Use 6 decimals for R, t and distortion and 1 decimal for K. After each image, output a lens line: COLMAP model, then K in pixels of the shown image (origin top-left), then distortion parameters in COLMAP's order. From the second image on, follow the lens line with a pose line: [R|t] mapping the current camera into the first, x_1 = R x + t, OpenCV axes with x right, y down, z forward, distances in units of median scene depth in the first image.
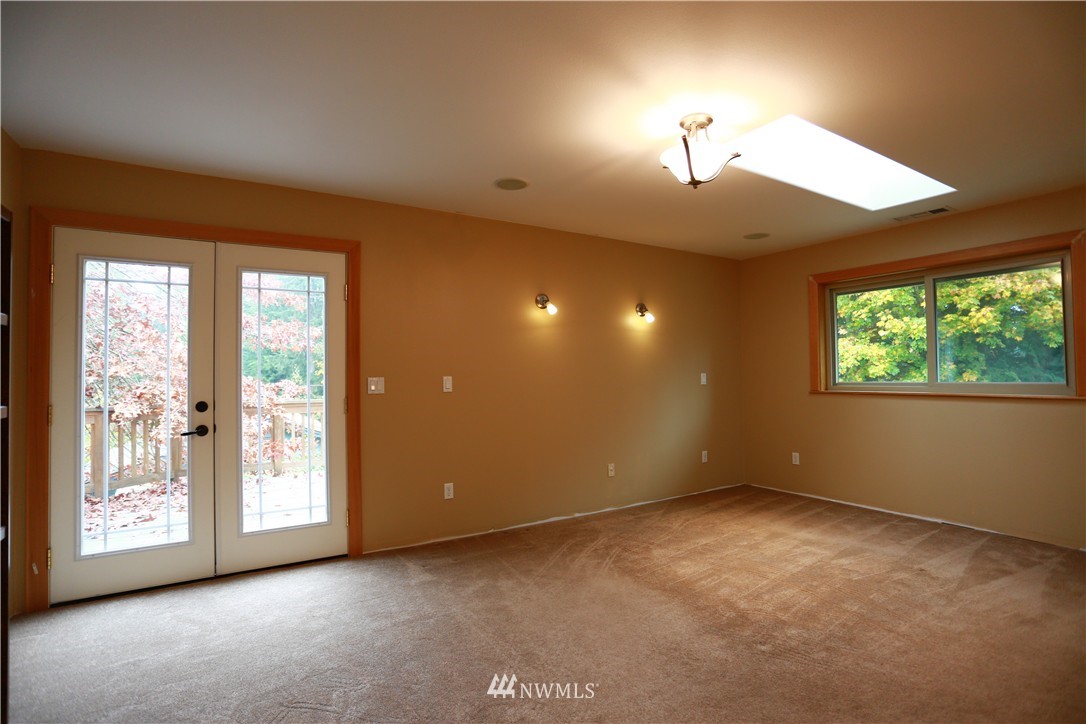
lens RADIAL K [[526.0, 0, 547.4], [0, 526.0, 357.4], [0, 0, 1]] dist [-0.043898, 0.005157]
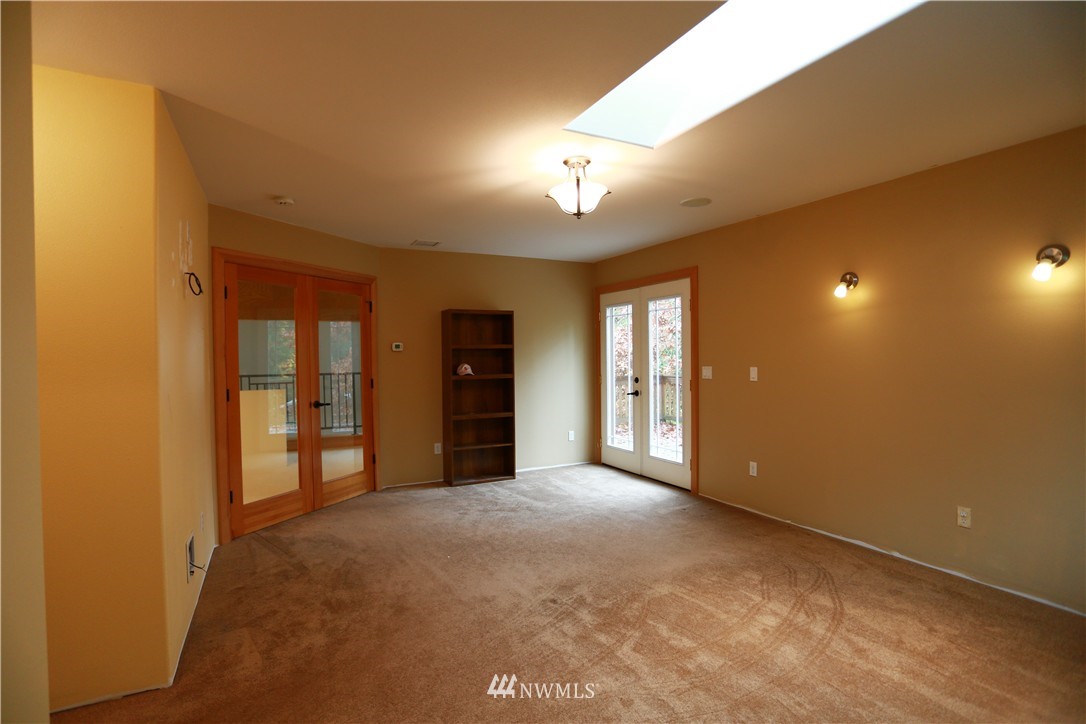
lens RADIAL K [[526.0, 0, 544.5], [0, 526.0, 364.1], [0, 0, 1]] dist [-0.043898, 0.005157]
pose [[-0.062483, 0.024570, -0.997744, 1.077888], [0.035016, 0.999135, 0.022412, -0.012500], [0.997432, -0.033537, -0.063289, 0.716437]]
